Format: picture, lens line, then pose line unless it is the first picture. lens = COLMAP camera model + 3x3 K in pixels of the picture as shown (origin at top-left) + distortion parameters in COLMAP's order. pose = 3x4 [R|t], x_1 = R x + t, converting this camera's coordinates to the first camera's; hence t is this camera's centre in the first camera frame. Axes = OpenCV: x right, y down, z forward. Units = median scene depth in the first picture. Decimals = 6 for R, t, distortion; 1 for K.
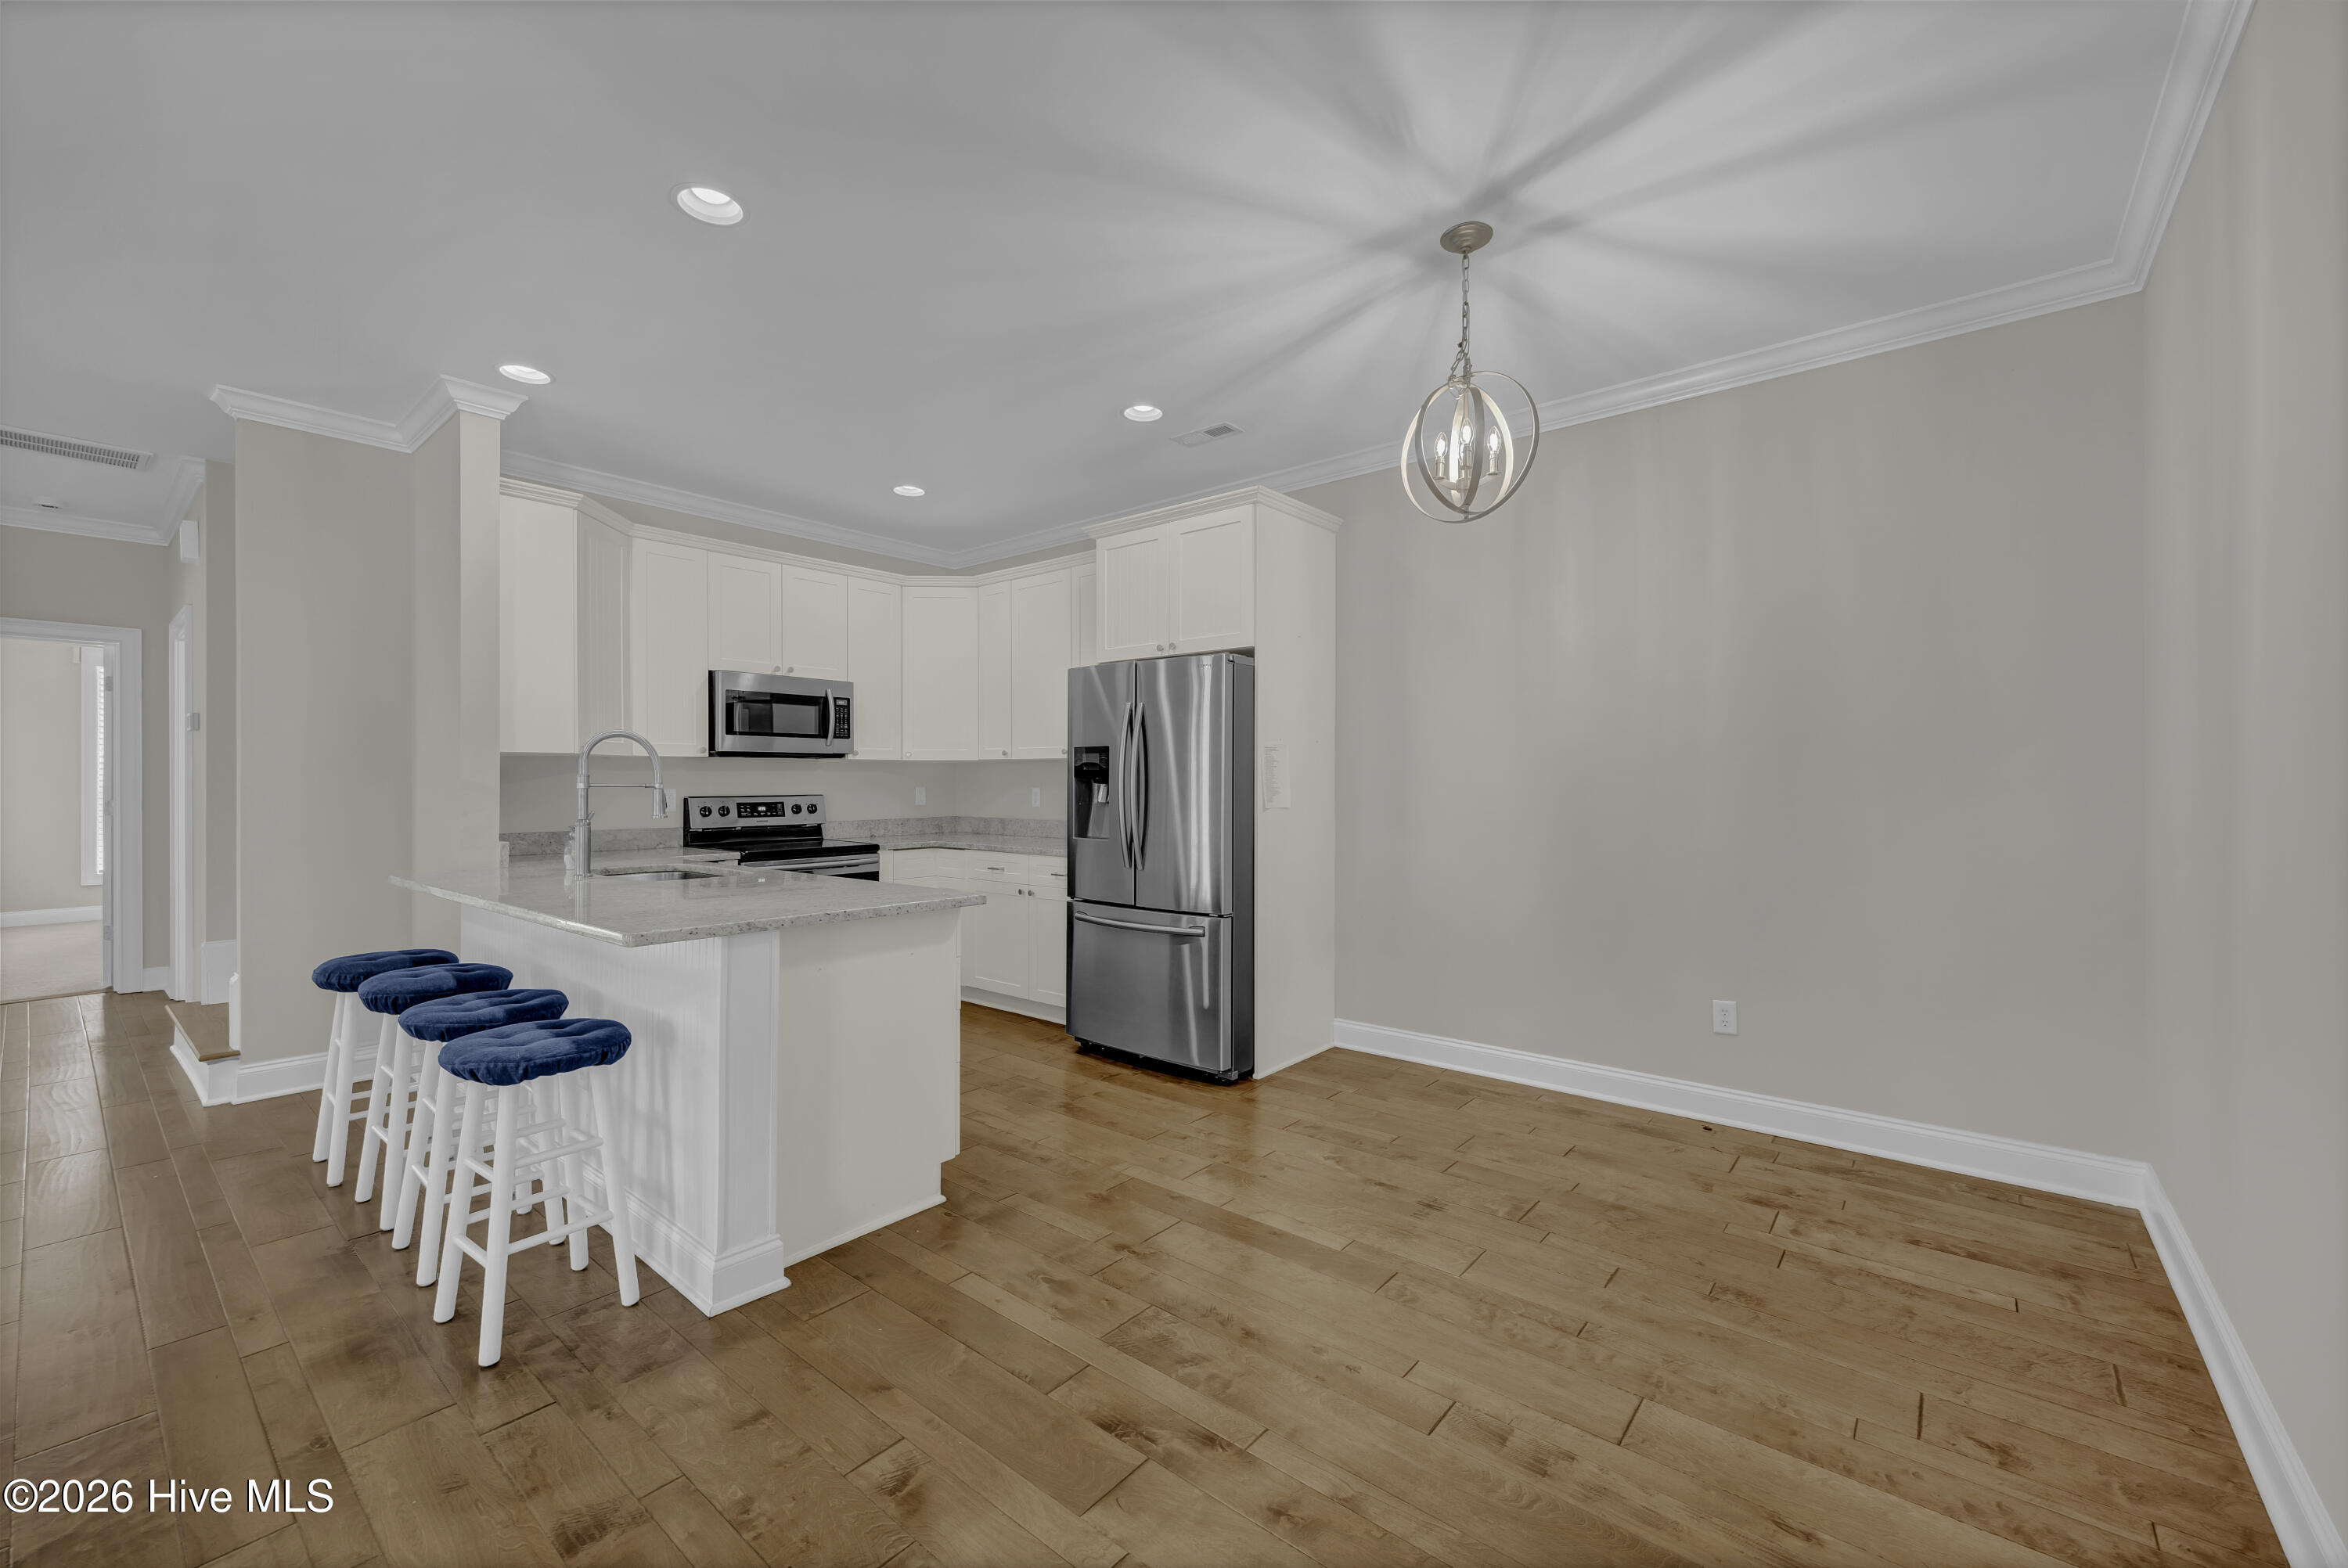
lens RADIAL K [[911.0, 0, 1185.7], [0, 911.0, 770.4], [0, 0, 1]] dist [-0.005728, 0.000458]
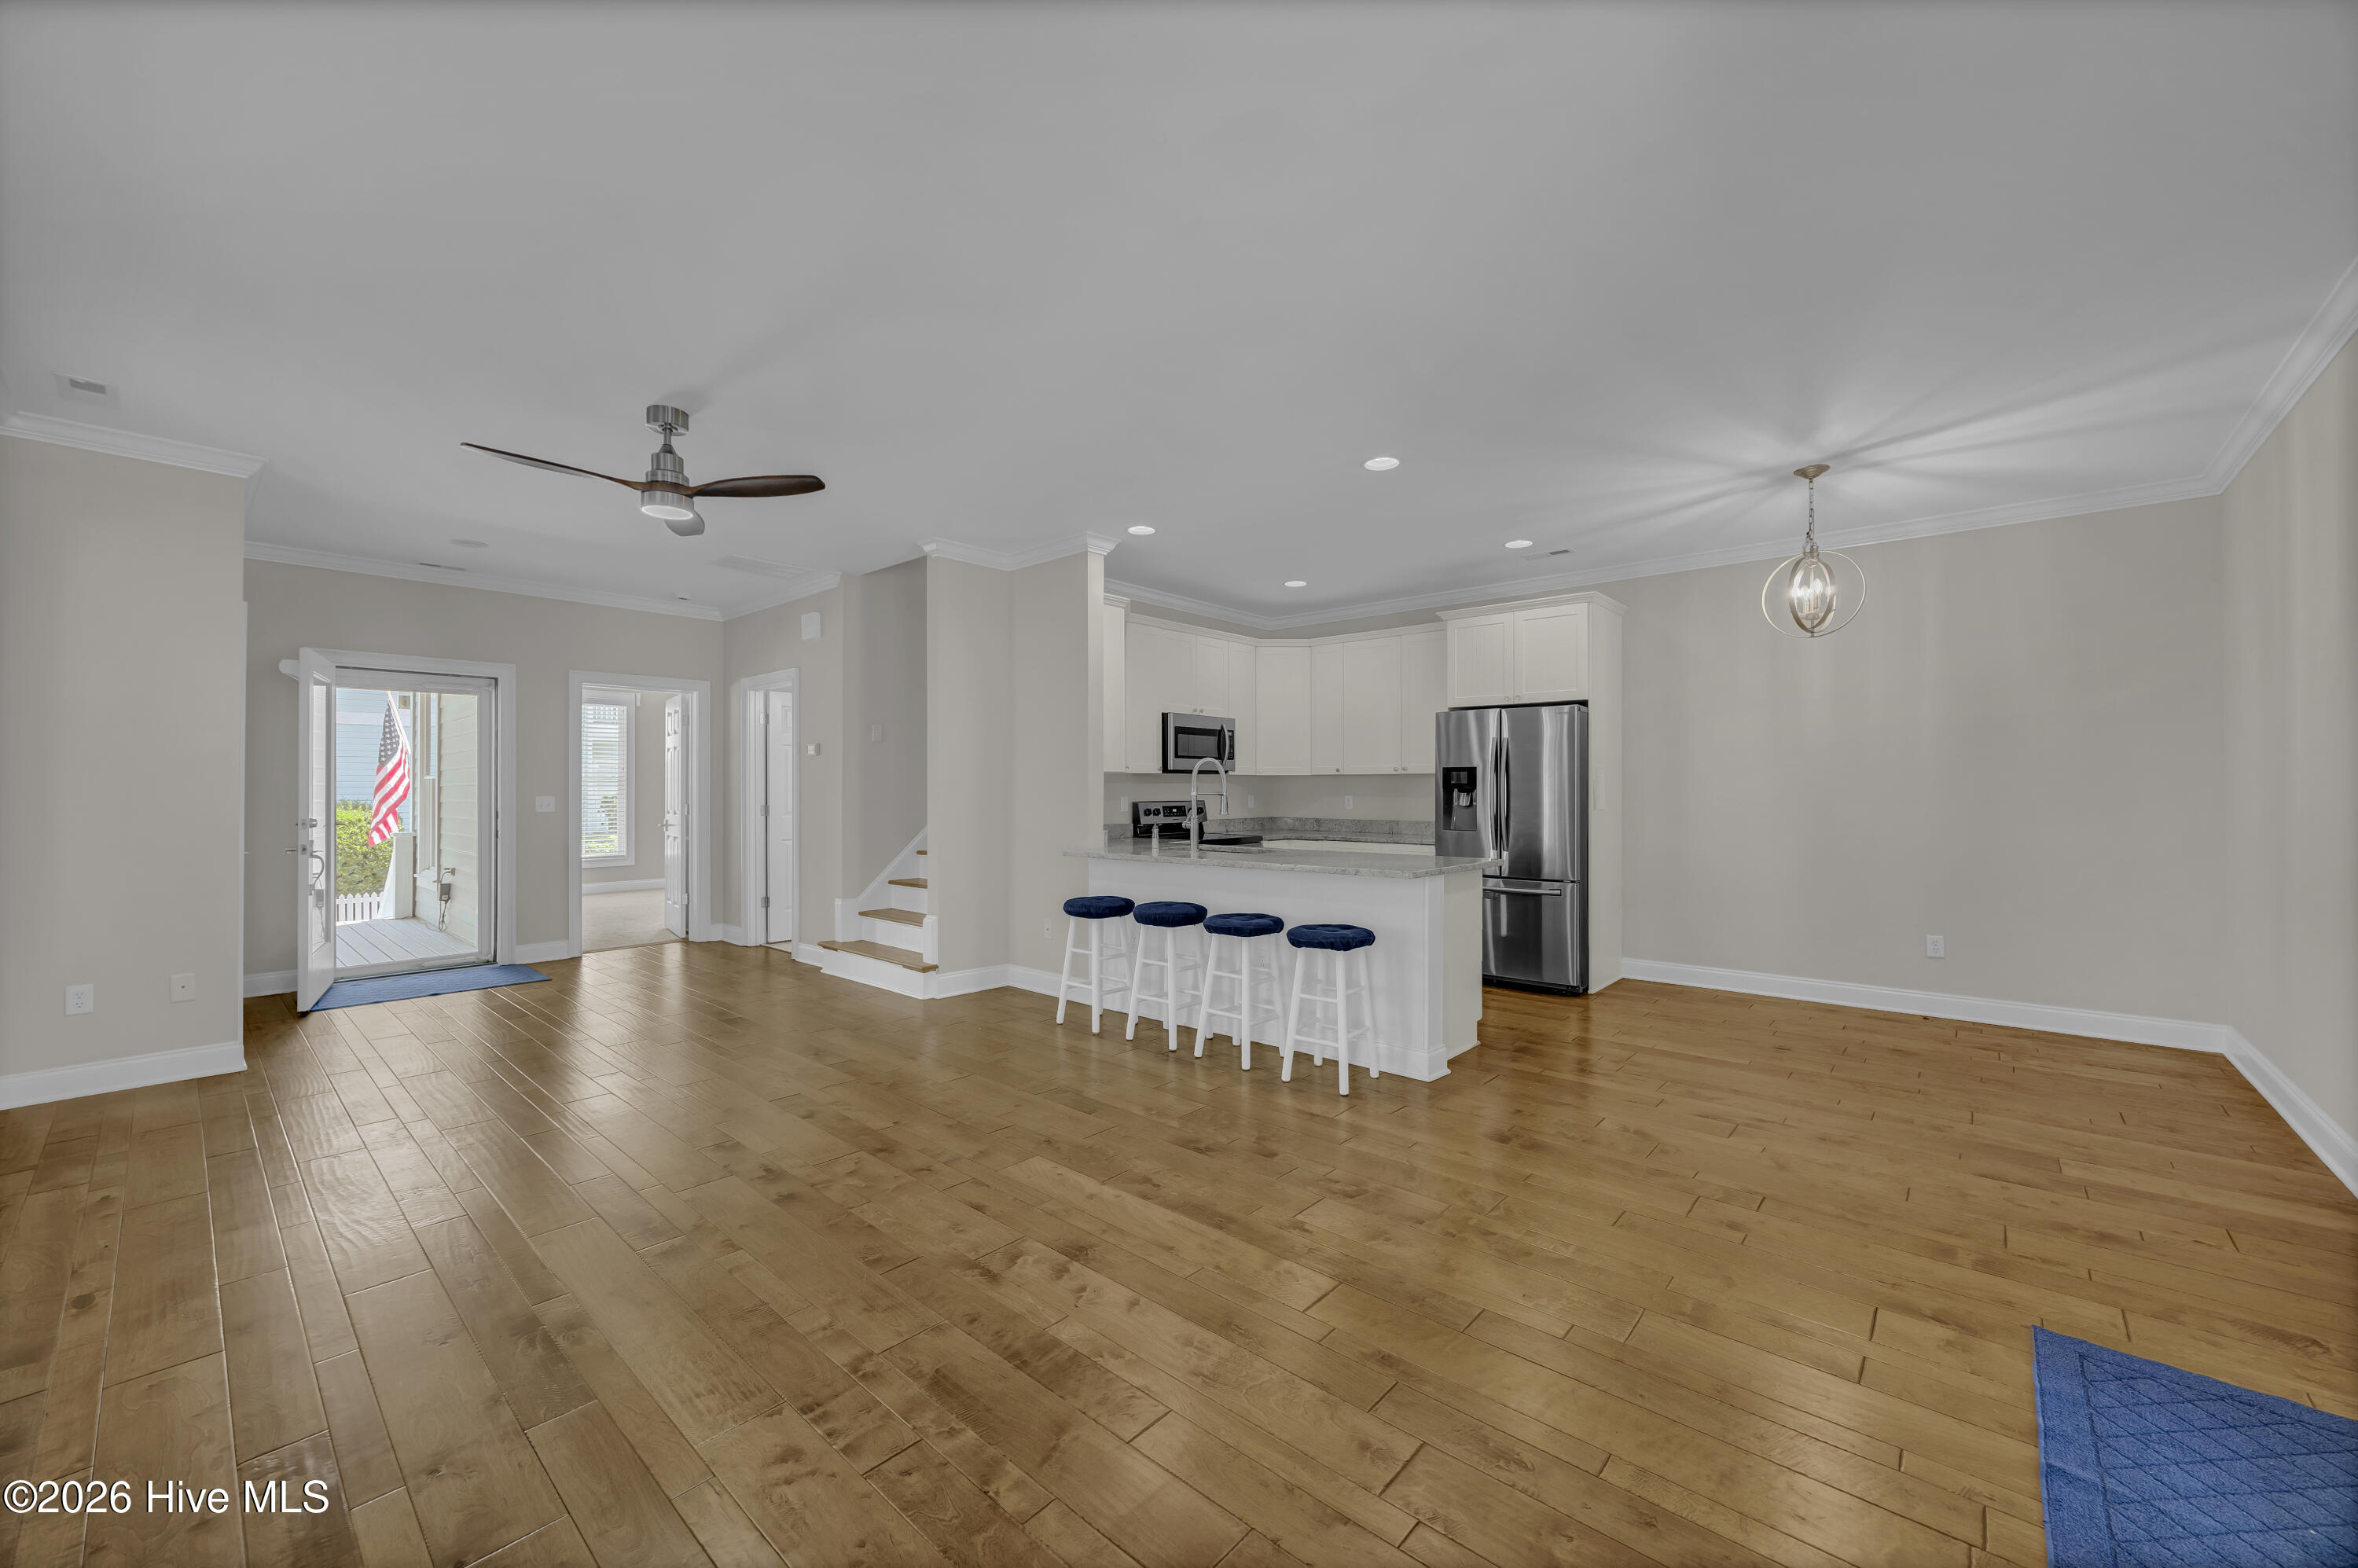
lens RADIAL K [[915.0, 0, 1161.5], [0, 915.0, 785.6], [0, 0, 1]] dist [-0.005728, 0.000458]
pose [[0.999033, 0.000295, -0.043977, -0.503907], [0.000047, 0.999970, 0.007778, -0.007564], [0.043978, -0.007773, 0.999002, -0.459542]]
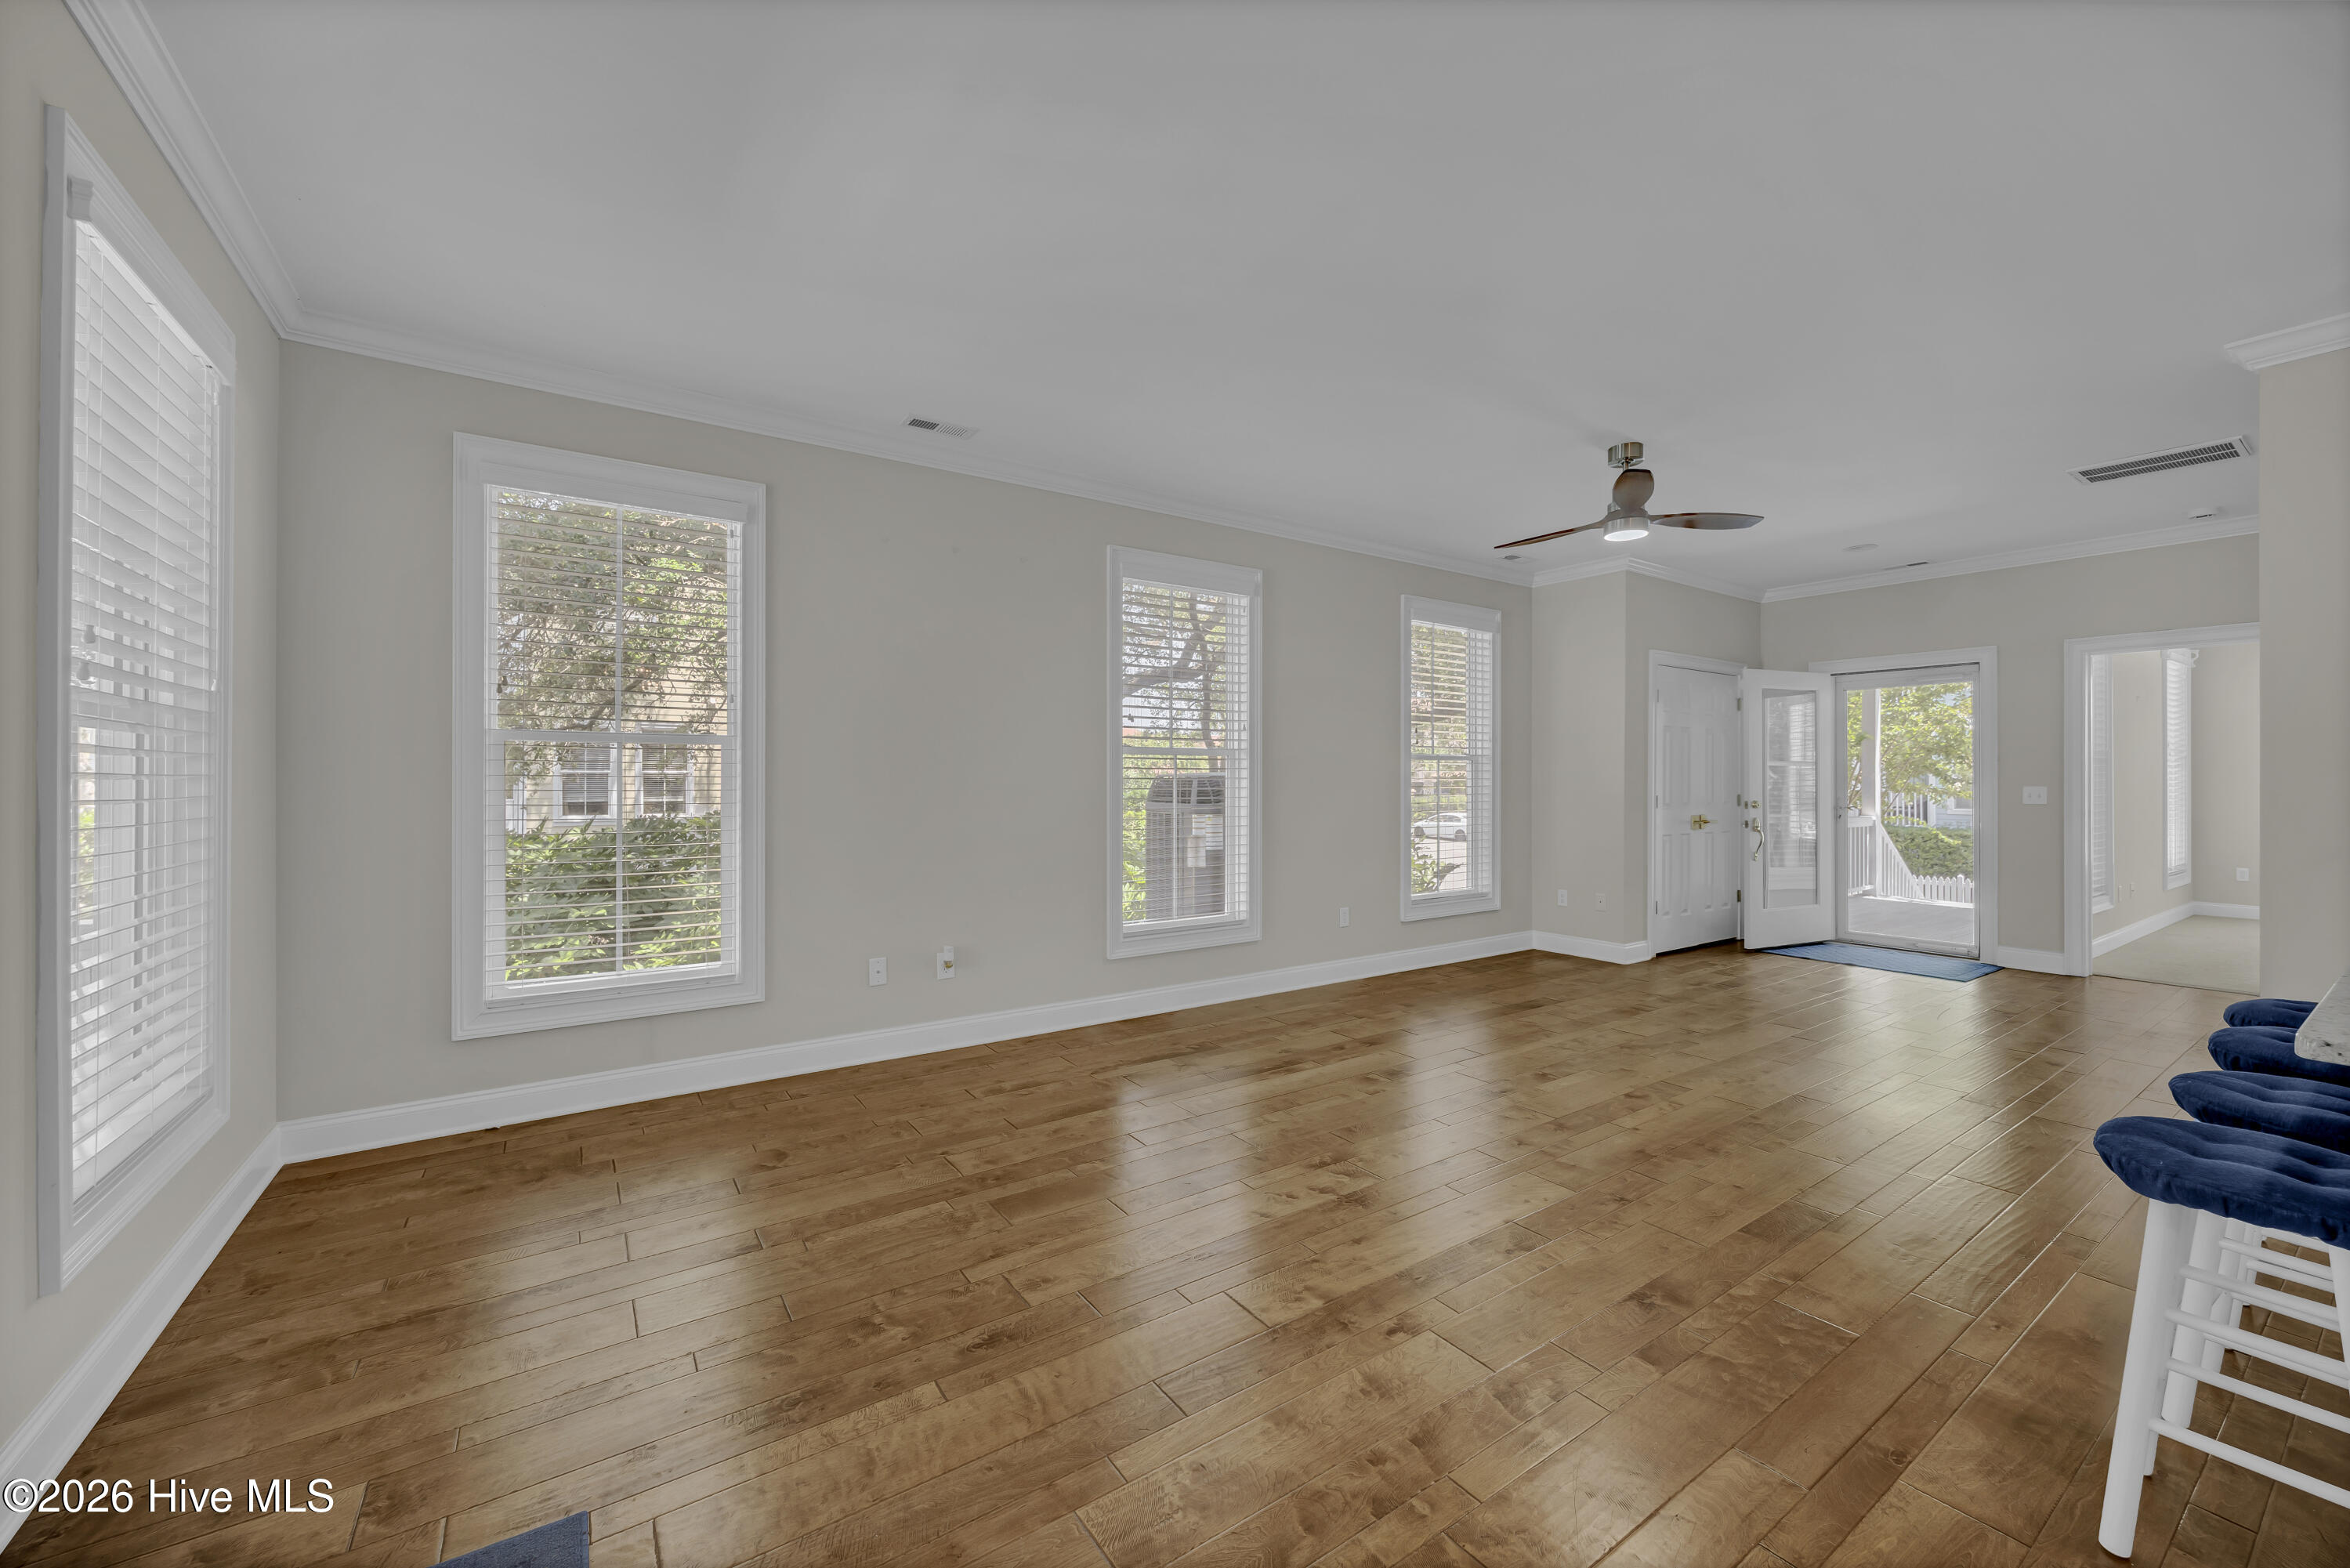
lens RADIAL K [[911.9, 0, 1185.2], [0, 911.9, 786.2], [0, 0, 1]] dist [-0.005728, 0.000458]
pose [[-0.273450, 0.012647, -0.961803, 0.073818], [0.006984, 0.999913, 0.011162, -0.001524], [0.961861, -0.003665, -0.273515, 0.198011]]
